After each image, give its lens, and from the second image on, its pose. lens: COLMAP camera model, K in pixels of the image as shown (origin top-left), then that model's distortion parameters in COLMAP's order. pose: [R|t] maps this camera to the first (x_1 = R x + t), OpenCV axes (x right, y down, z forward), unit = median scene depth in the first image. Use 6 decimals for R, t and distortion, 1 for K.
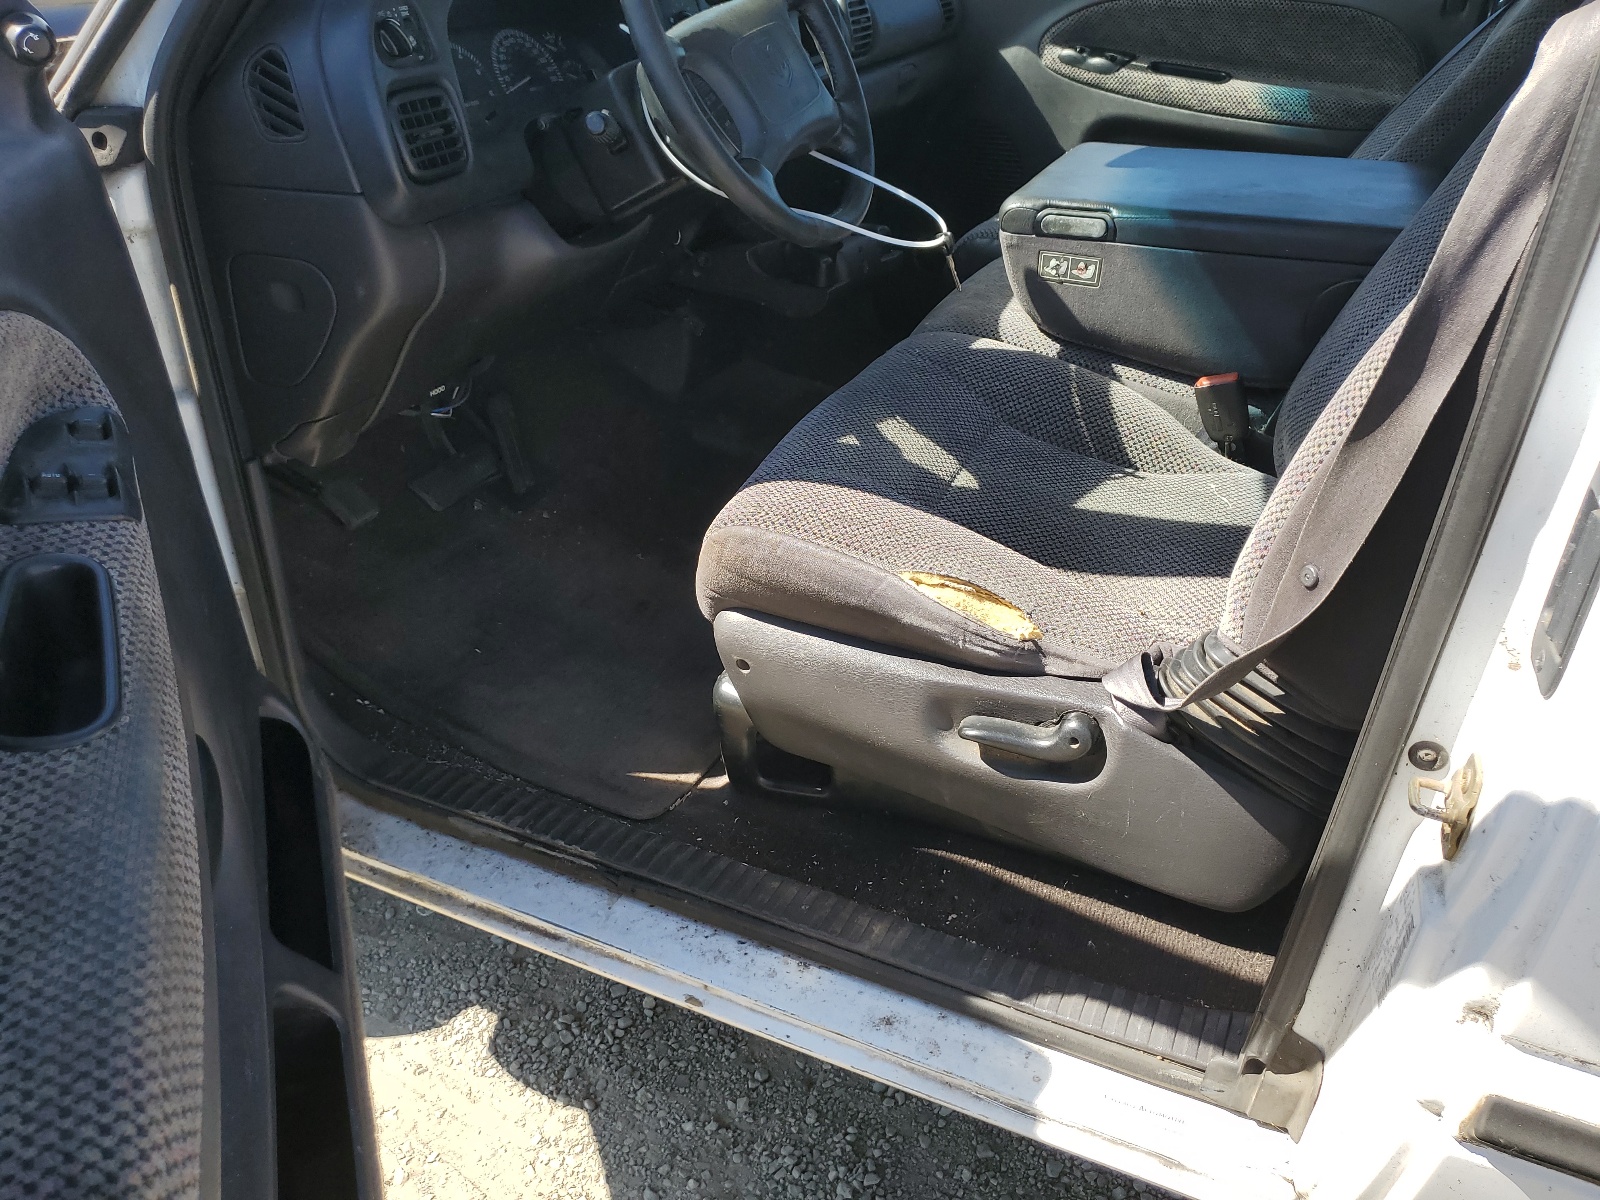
lens RADIAL K [[1189.0, 0, 800.0], [0, 1189.0, 600.0], [0, 0, 1]] dist [0.059271, -0.119257]
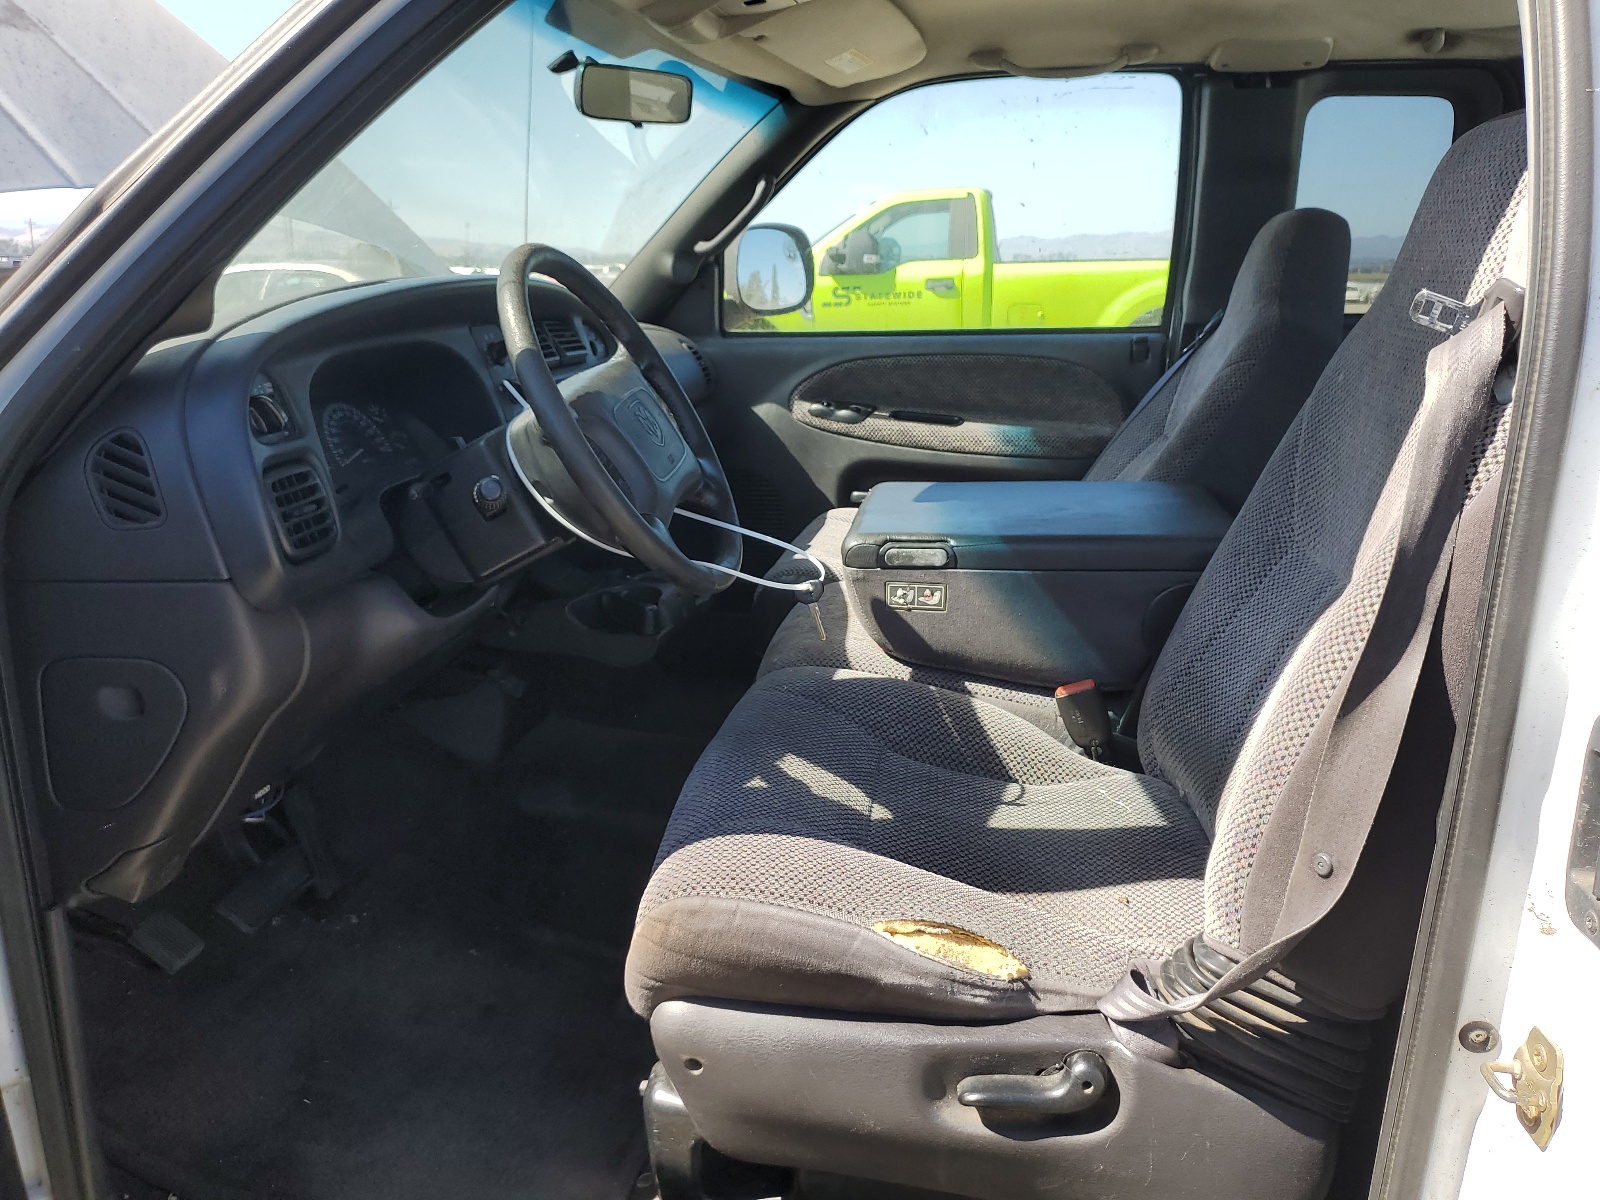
lens RADIAL K [[1214.0, 0, 800.0], [0, 1214.0, 600.0], [0, 0, 1]] dist [0.022193, -0.006977]
pose [[0.959340, -0.081401, 0.270260, -0.180320], [0.151980, 0.955827, -0.251589, -0.031831], [-0.237843, 0.282433, 0.929334, 0.065332]]
